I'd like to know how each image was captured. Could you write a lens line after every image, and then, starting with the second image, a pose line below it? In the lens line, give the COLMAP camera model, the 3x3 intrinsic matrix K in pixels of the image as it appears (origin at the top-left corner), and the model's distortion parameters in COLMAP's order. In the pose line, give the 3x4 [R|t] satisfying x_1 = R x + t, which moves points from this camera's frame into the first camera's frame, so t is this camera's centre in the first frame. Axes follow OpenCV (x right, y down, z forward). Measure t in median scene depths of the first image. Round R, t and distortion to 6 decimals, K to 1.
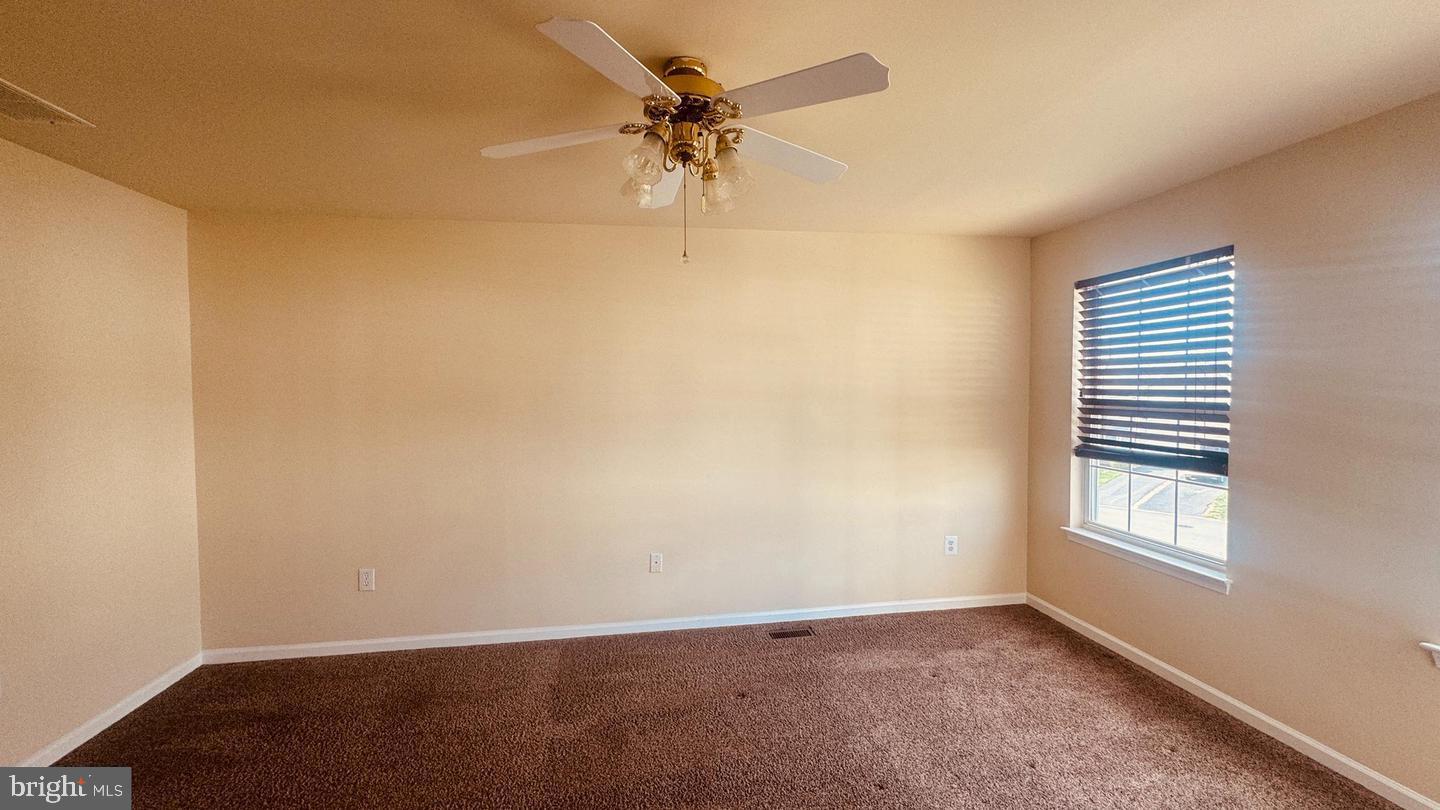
lens RADIAL K [[569.7, 0, 720.0], [0, 569.7, 405.0], [0, 0, 1]] dist [-0.003103, 0.000136]
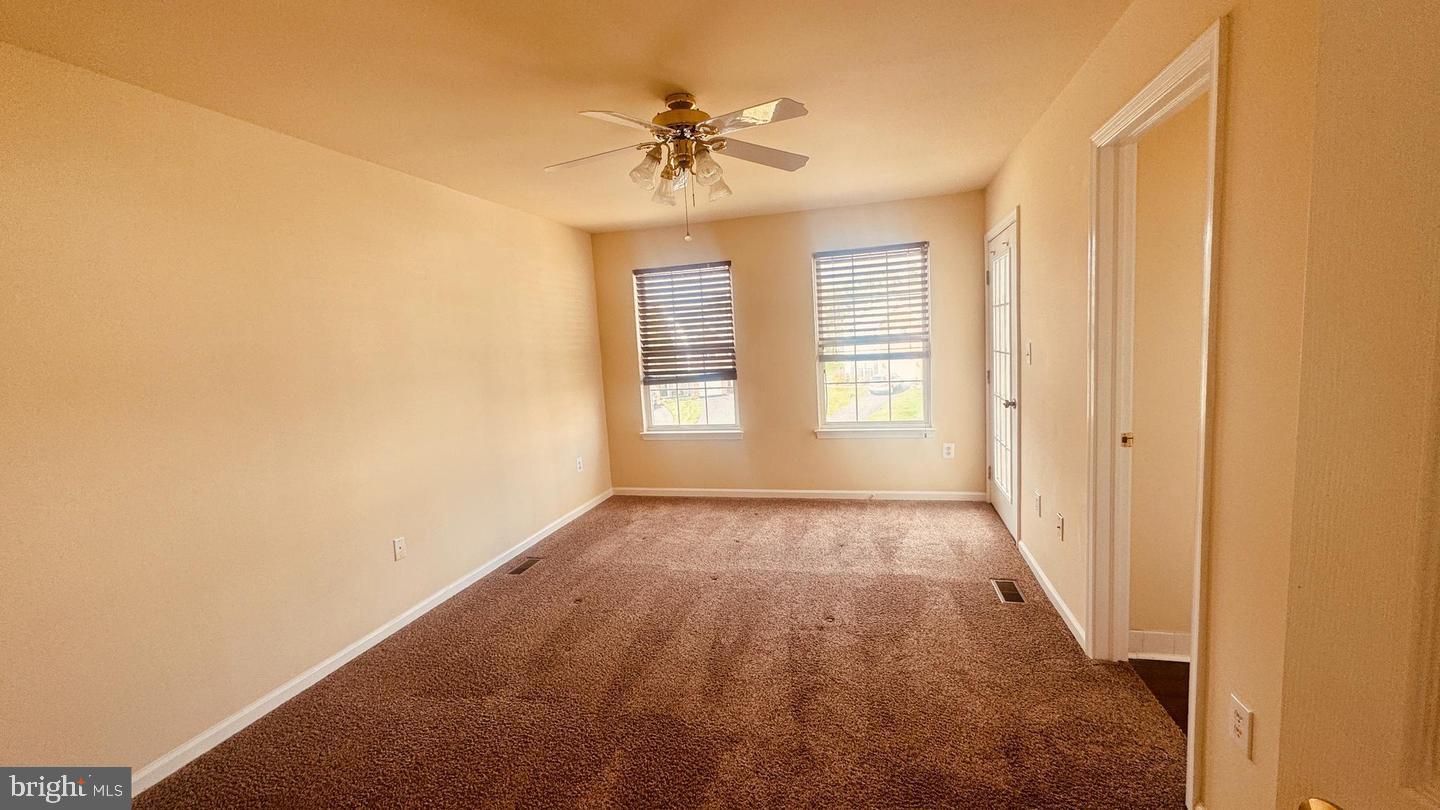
lens RADIAL K [[569.7, 0, 720.0], [0, 569.7, 405.0], [0, 0, 1]] dist [-0.003103, 0.000136]
pose [[0.404292, -0.119534, 0.906785, -0.693006], [0.081981, 0.992168, 0.094238, 0.015535], [-0.910948, 0.036239, 0.410926, 0.183993]]
